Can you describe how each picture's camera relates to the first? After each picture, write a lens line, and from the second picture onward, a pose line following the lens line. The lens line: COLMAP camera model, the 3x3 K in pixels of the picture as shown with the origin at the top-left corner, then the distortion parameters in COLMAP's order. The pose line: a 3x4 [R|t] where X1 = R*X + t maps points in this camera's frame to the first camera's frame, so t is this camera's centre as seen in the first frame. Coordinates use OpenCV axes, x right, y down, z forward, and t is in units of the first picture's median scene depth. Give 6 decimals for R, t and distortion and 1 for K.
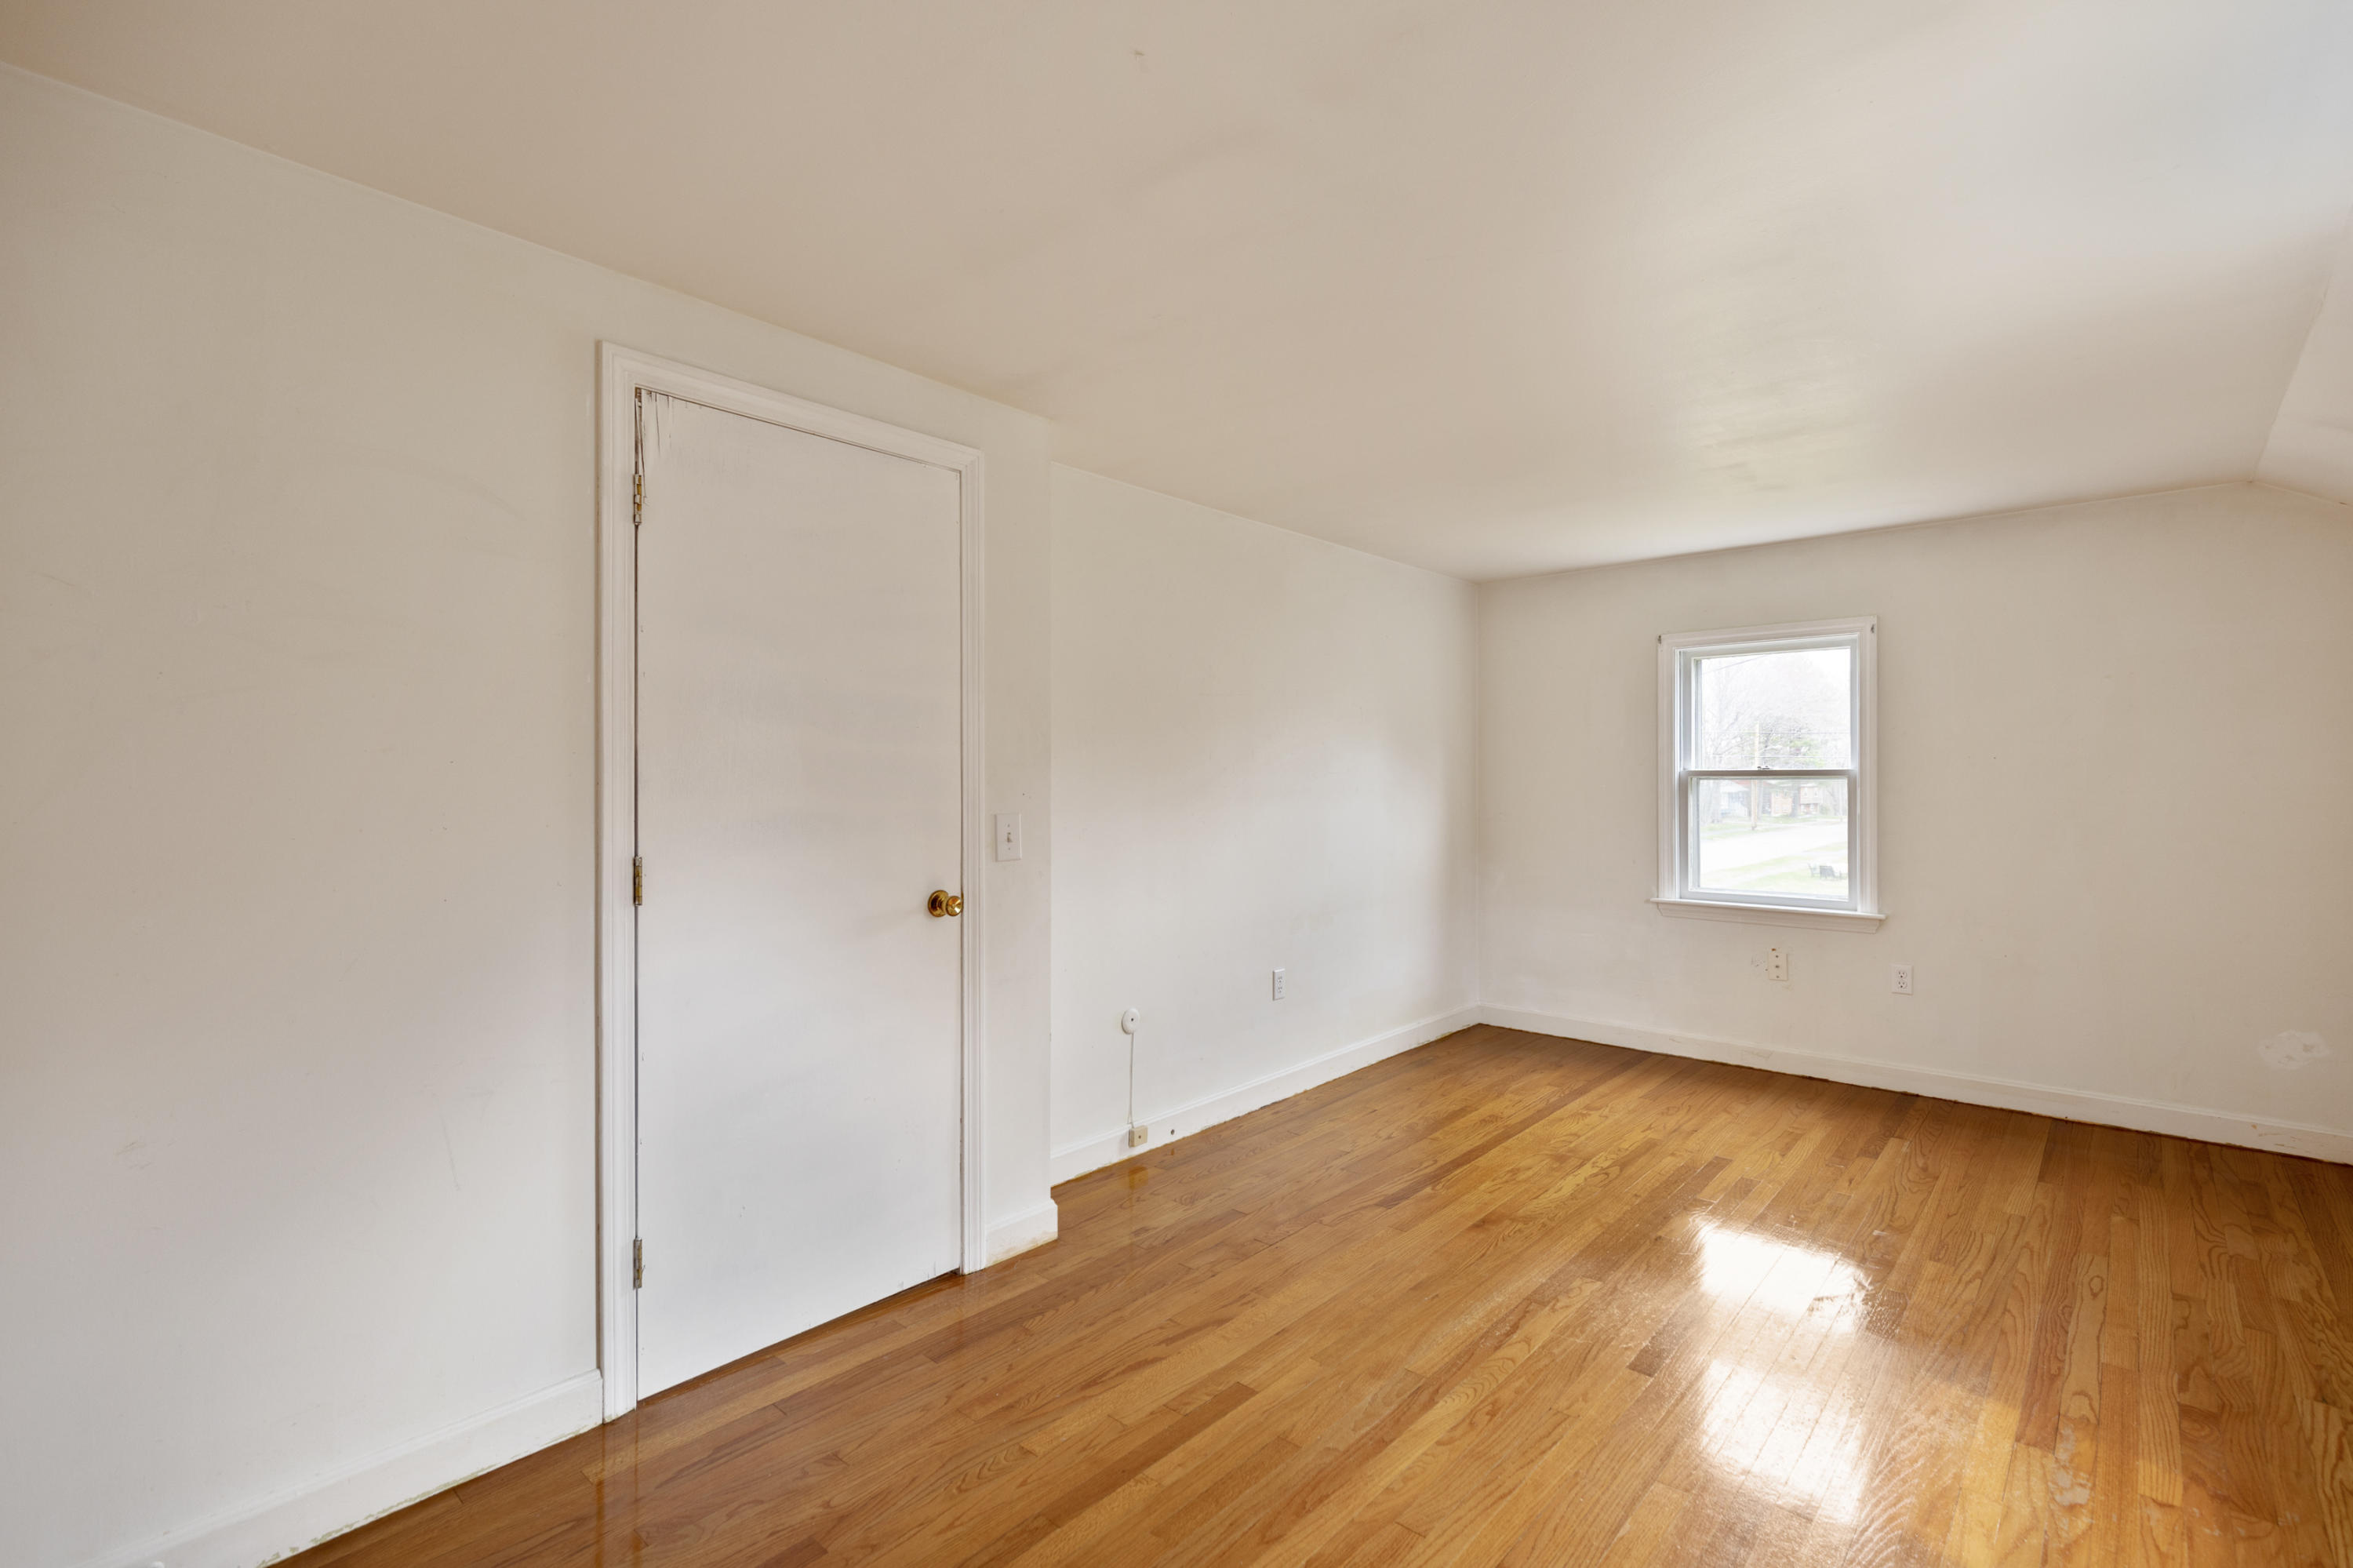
lens RADIAL K [[1067.7, 0, 1196.6], [0, 1067.7, 783.2], [0, 0, 1]] dist [0.003117, 0.000881]
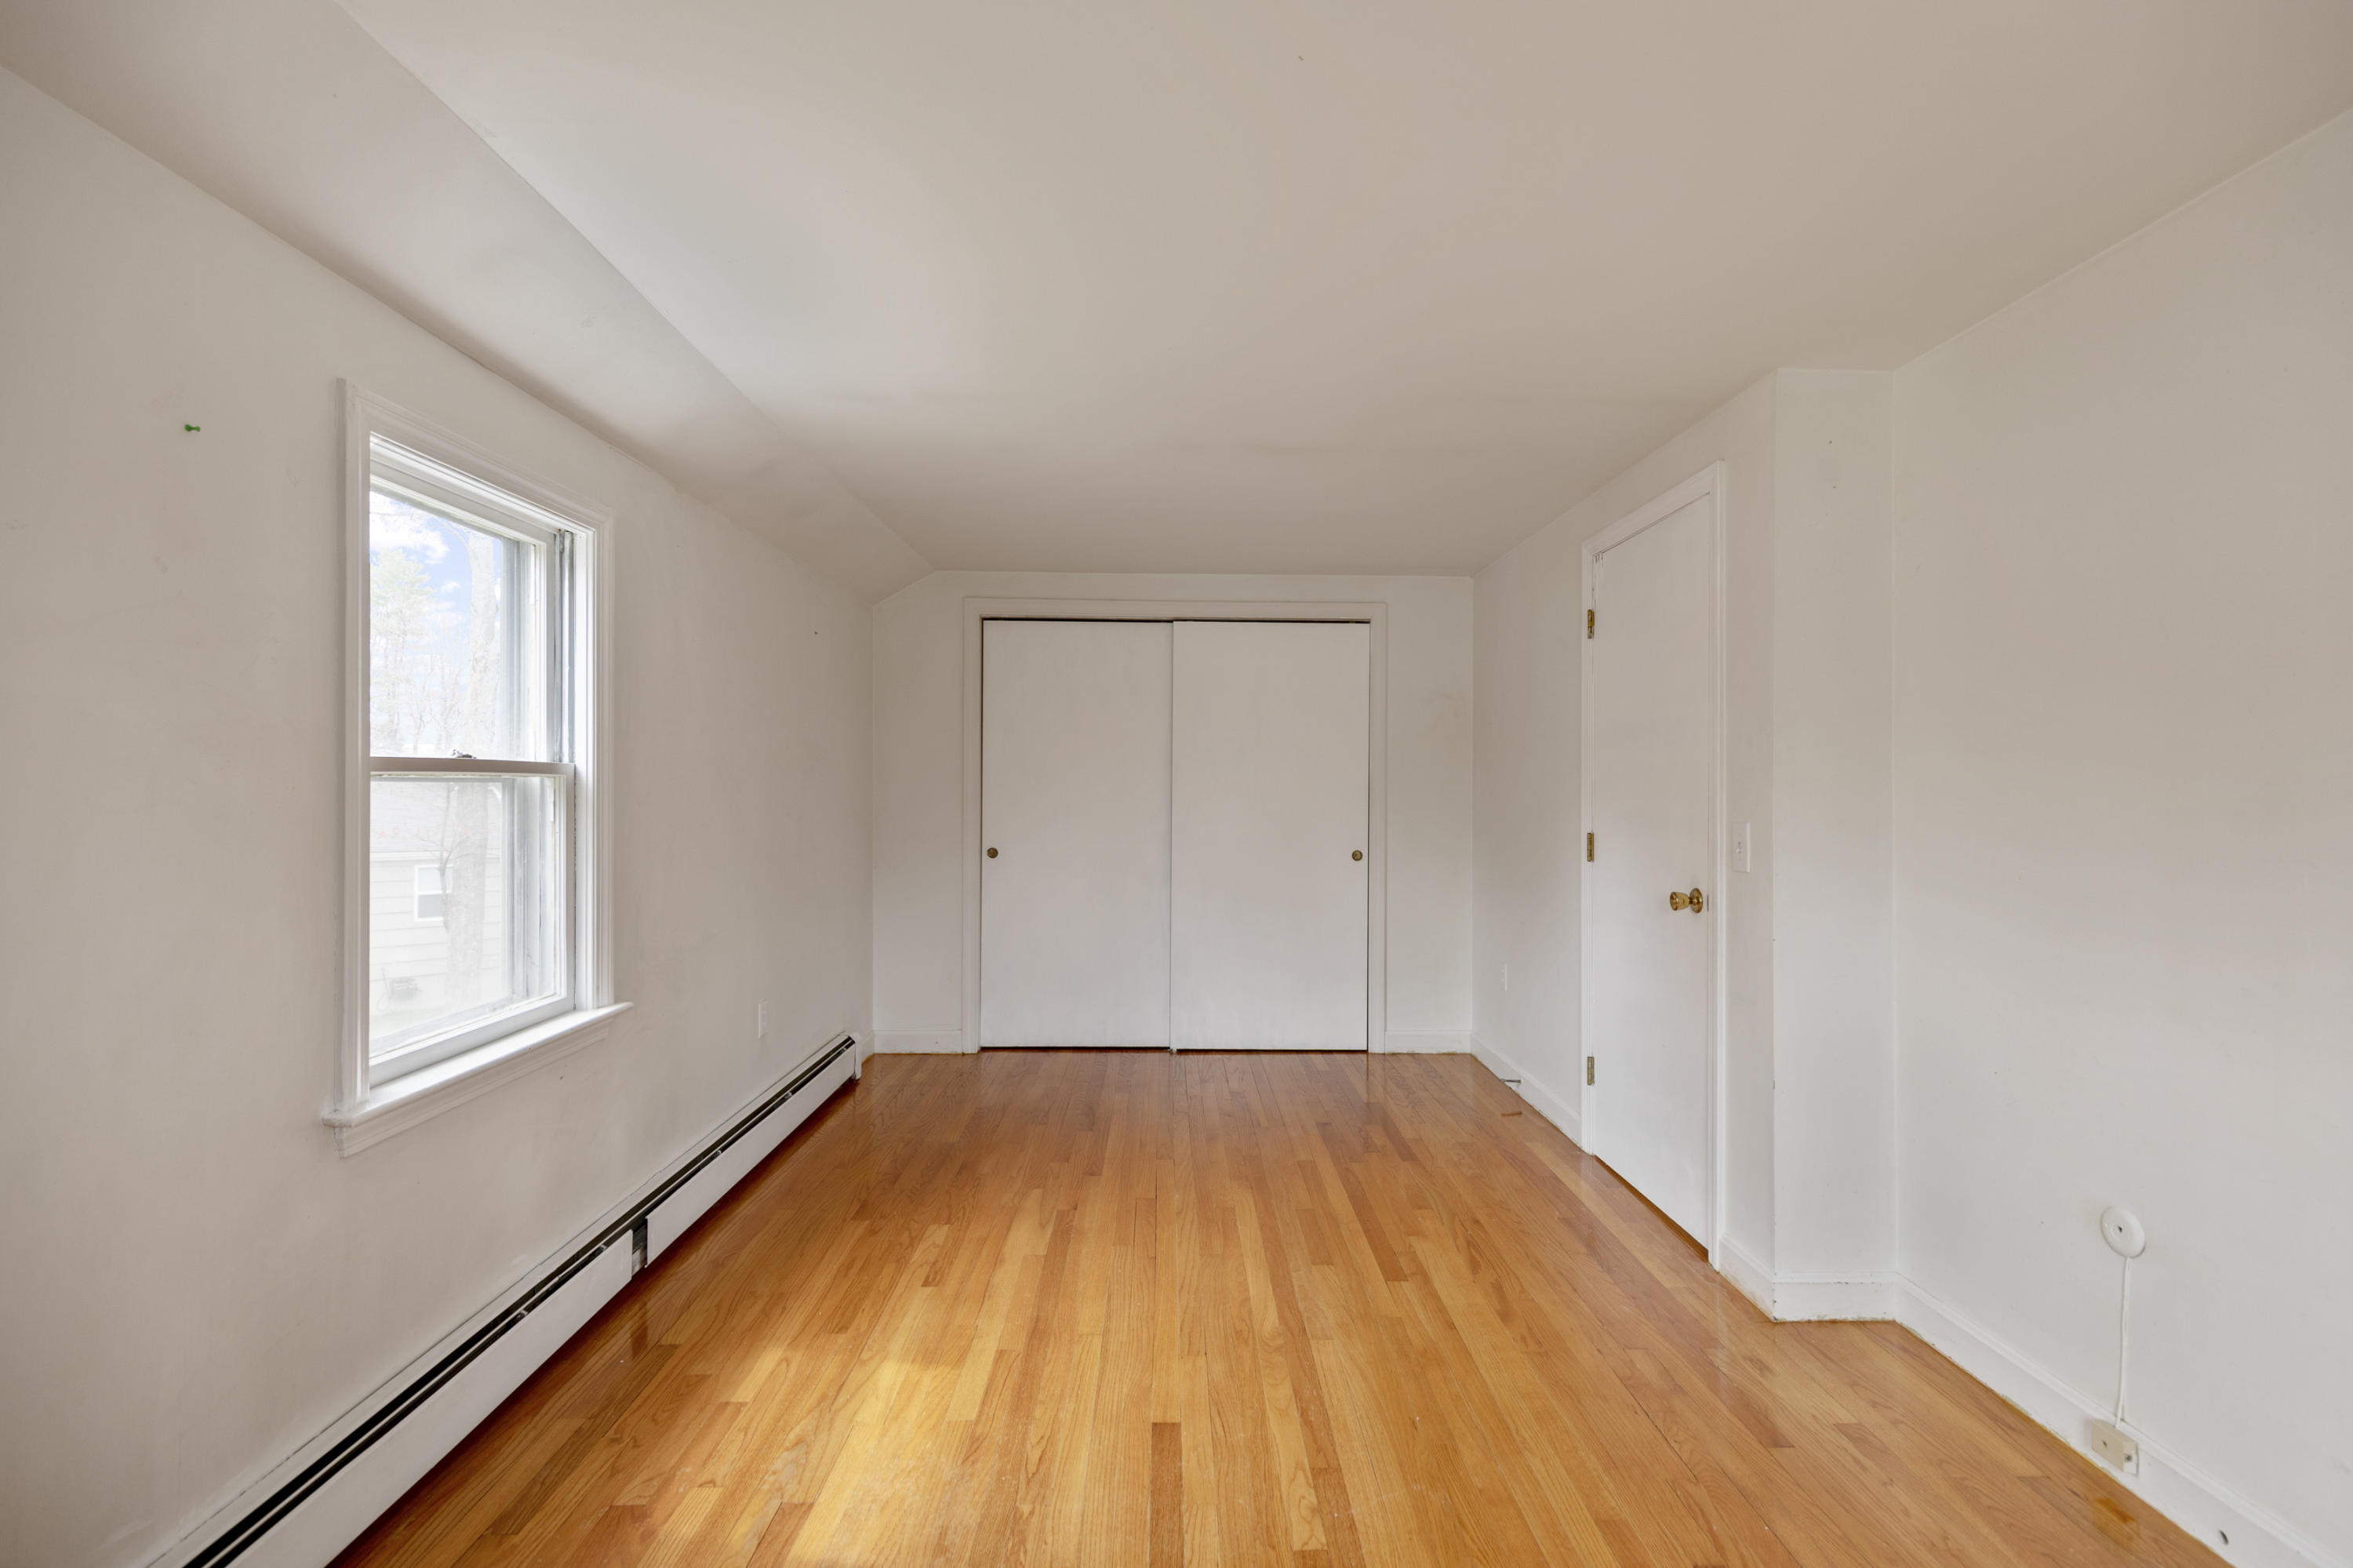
lens RADIAL K [[1067.7, 0, 1196.6], [0, 1067.7, 783.2], [0, 0, 1]] dist [0.003117, 0.000881]
pose [[-0.730564, -0.002809, -0.682839, 0.976230], [-0.001983, 0.999996, -0.001992, -0.004825], [0.682842, -0.000101, -0.730566, 1.606328]]
